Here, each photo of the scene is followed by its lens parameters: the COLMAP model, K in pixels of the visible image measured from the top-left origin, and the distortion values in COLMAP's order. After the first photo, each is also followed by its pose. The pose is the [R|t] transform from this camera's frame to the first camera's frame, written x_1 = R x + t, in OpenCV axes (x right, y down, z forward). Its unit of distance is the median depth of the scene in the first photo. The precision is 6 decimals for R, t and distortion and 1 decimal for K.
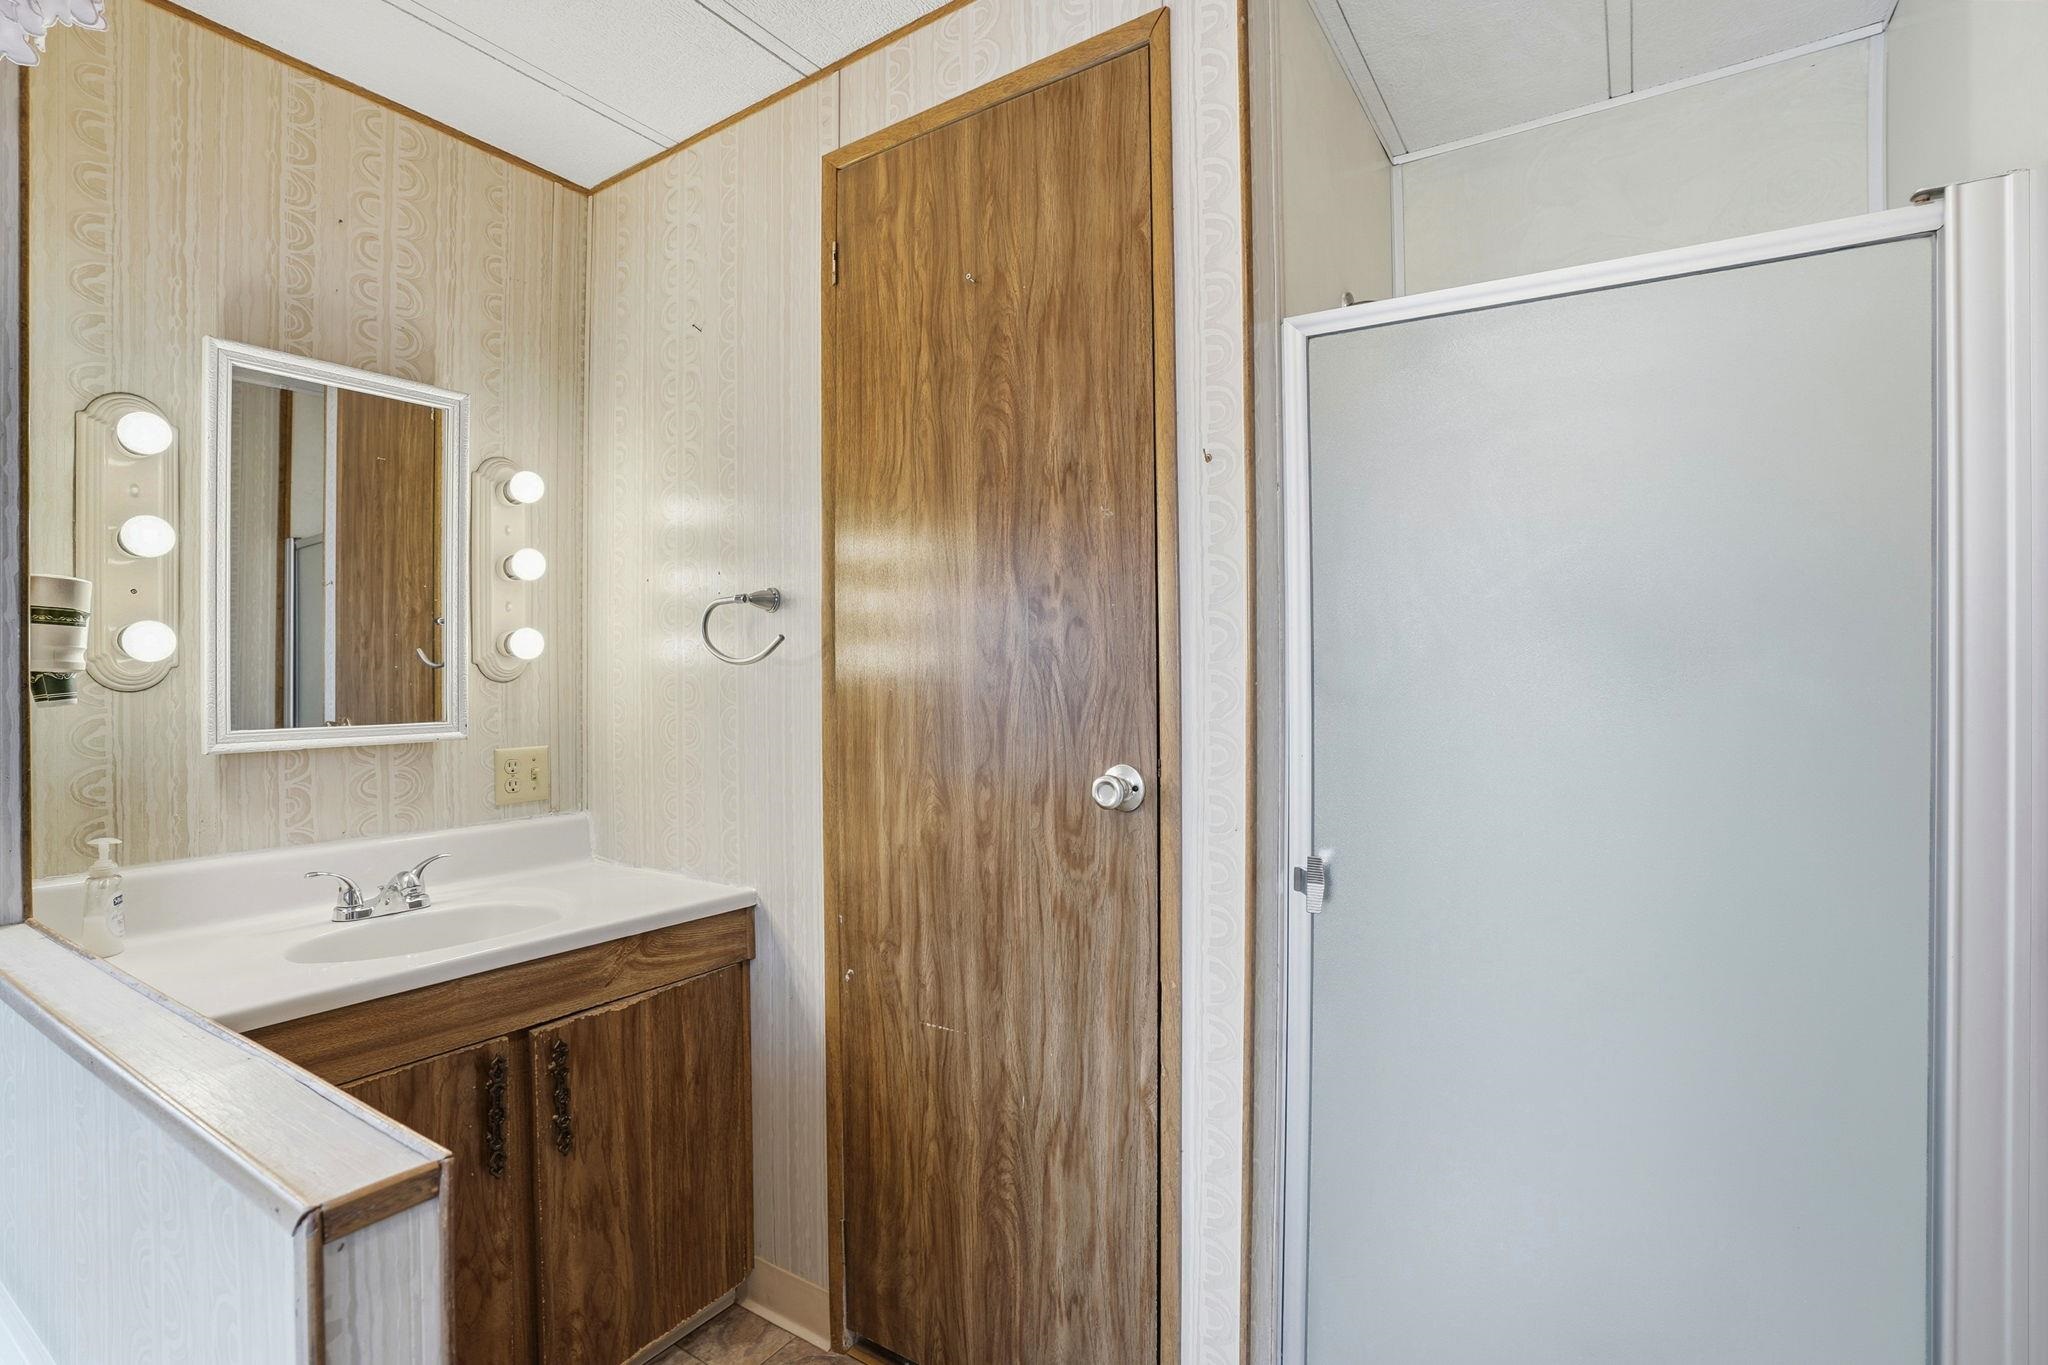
lens RADIAL K [[960.9, 0, 1021.1], [0, 960.9, 675.4], [0, 0, 1]] dist [-0.063617, 0.026479]
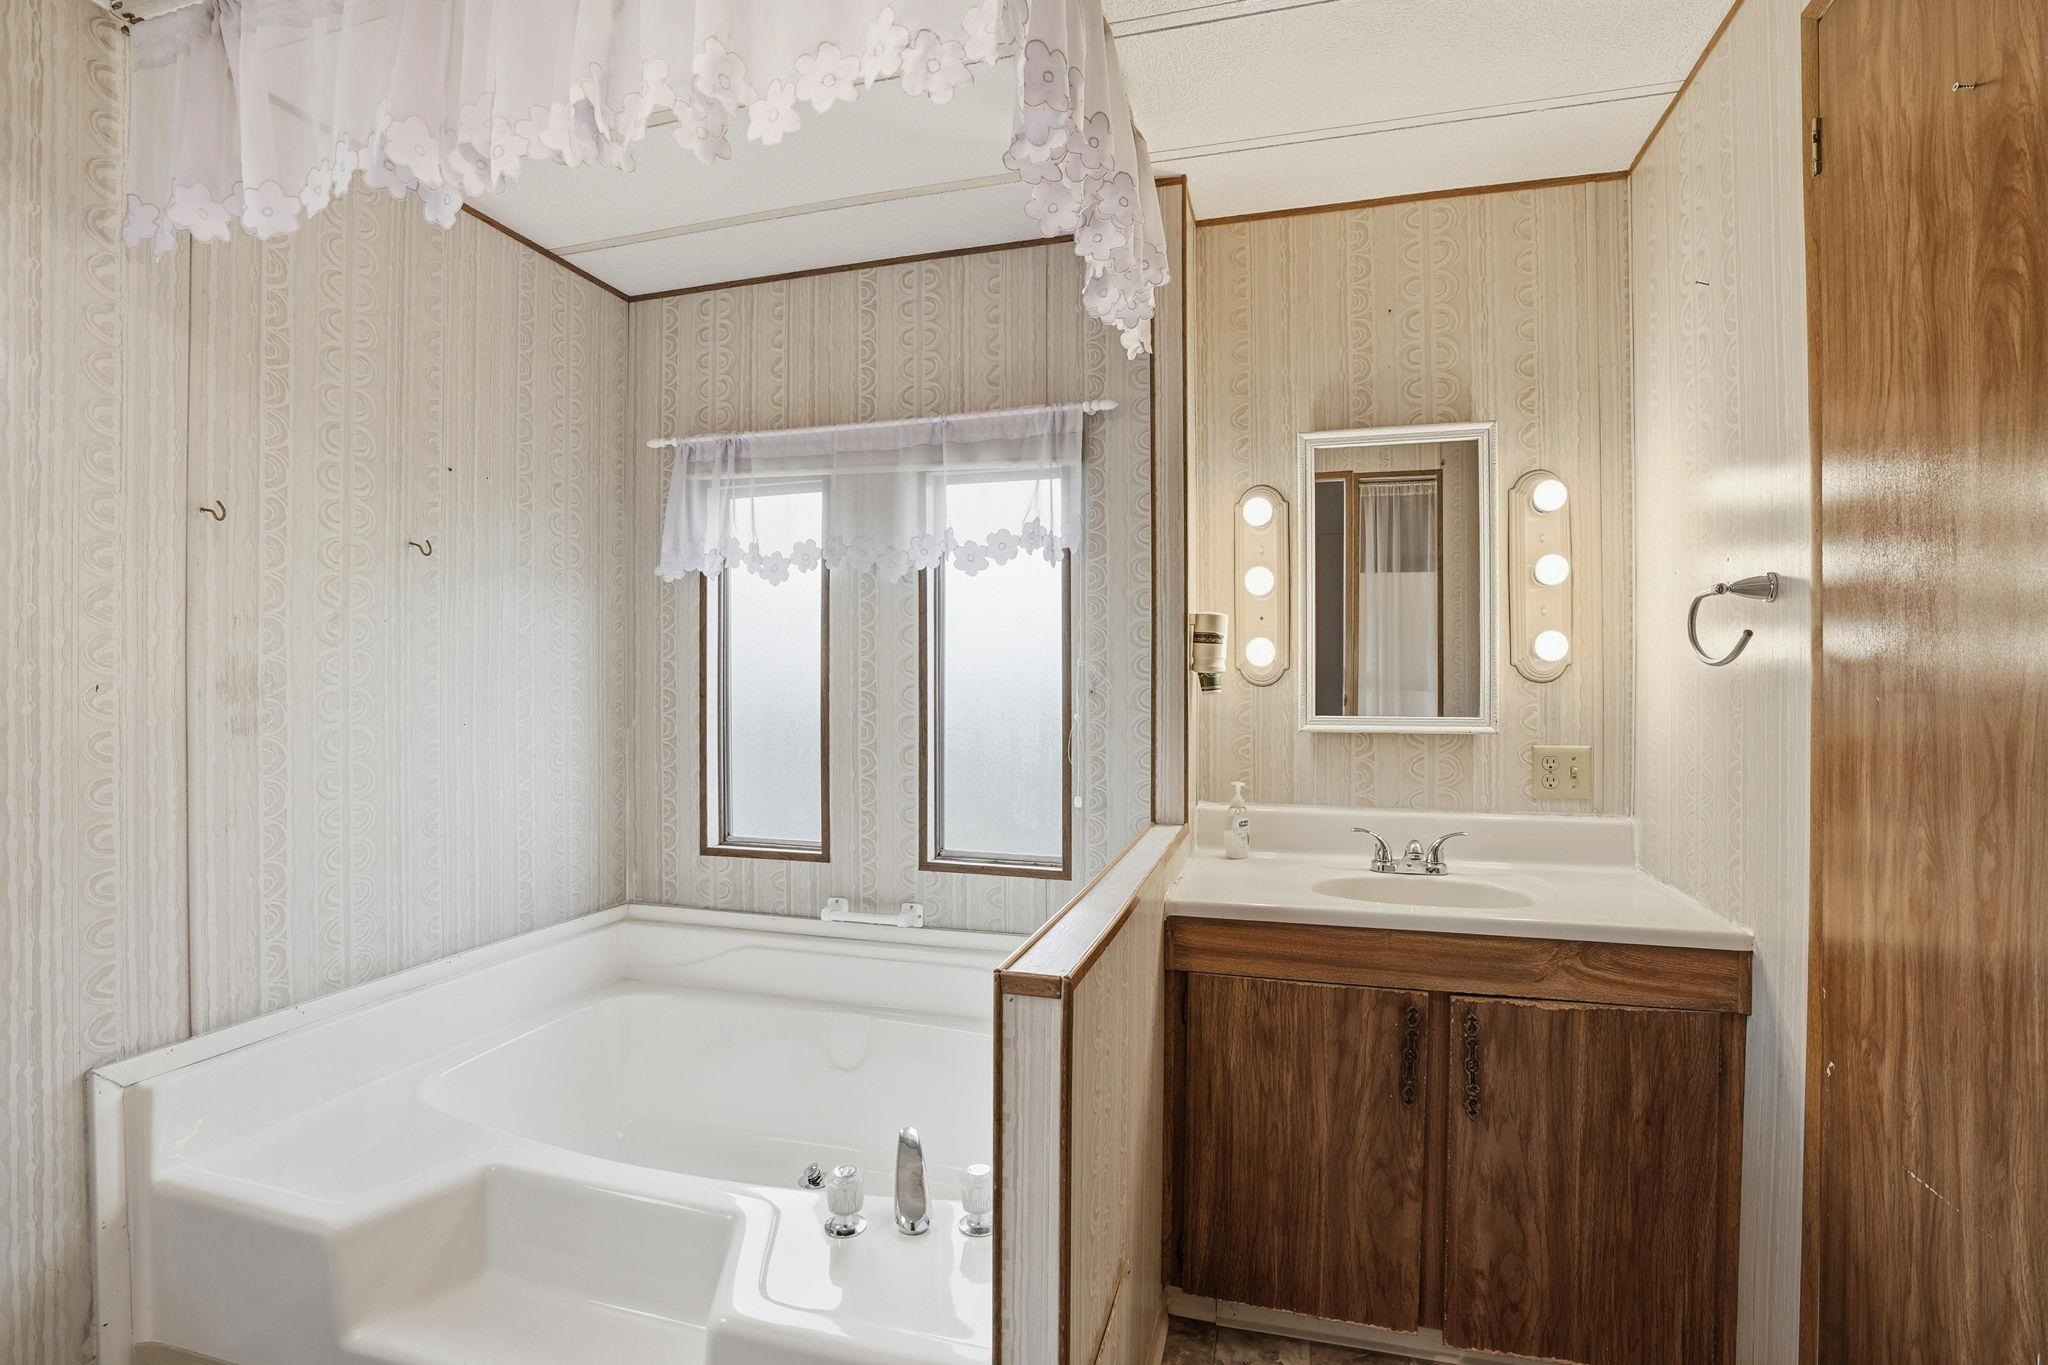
lens RADIAL K [[960.9, 0, 1021.1], [0, 960.9, 675.4], [0, 0, 1]] dist [-0.063617, 0.026479]
pose [[0.295869, 0.004635, -0.955217, 0.355414], [-0.001594, 0.999989, 0.004359, -0.005342], [0.955227, 0.000233, 0.295873, 0.164428]]
